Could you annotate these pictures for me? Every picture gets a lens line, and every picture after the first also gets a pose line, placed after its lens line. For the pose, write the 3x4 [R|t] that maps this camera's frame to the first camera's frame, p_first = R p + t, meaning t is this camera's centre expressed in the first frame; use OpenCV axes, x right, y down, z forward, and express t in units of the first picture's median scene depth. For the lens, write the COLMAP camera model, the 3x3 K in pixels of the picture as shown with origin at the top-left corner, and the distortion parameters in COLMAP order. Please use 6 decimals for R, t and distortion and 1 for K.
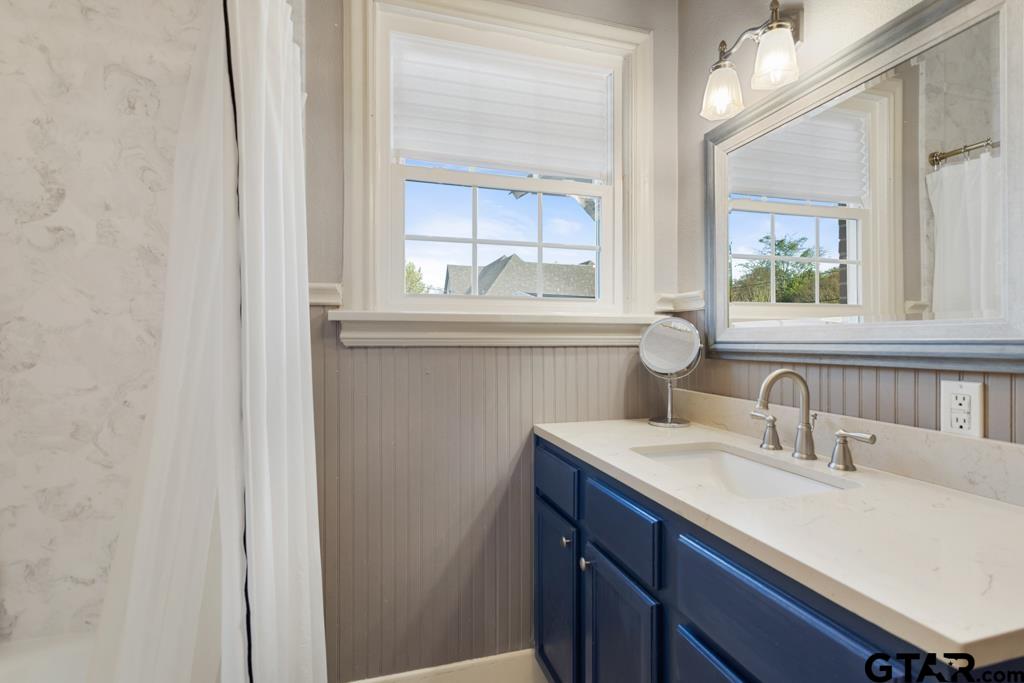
lens RADIAL K [[549.3, 0, 552.9], [0, 549.3, 340.7], [0, 0, 1]] dist [0.003577, 0.001497]
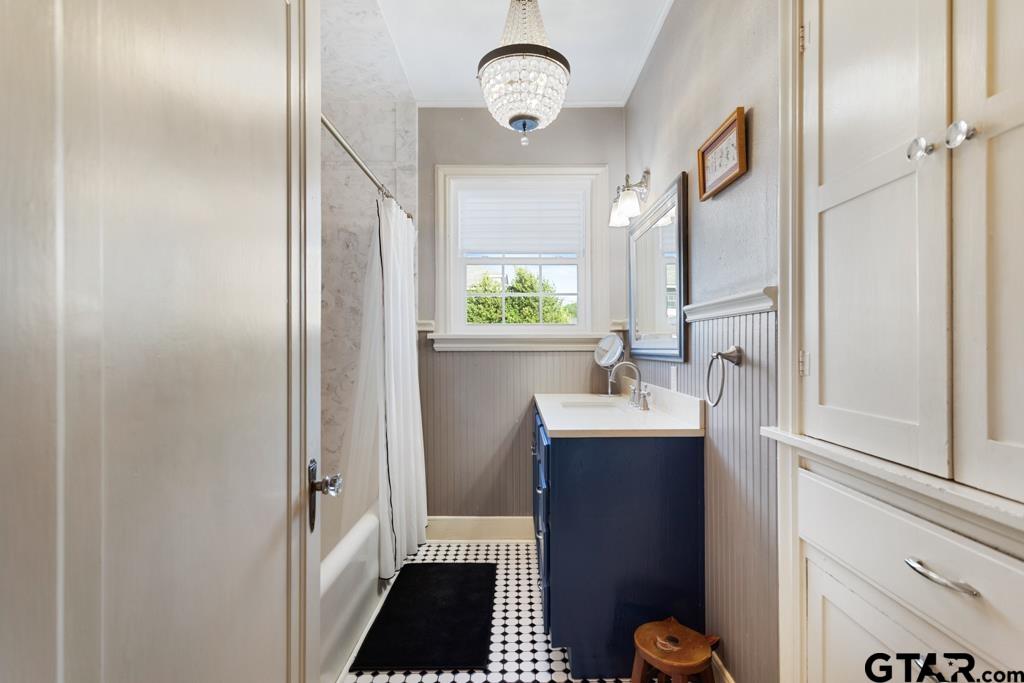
lens RADIAL K [[492.4, 0, 514.5], [0, 492.4, 352.9], [0, 0, 1]] dist [0.000974, 0.000006]
pose [[0.954353, -0.000702, -0.298680, 0.438021], [0.002959, 0.999970, 0.007106, 0.004668], [0.298666, -0.007665, 0.954327, -0.646107]]
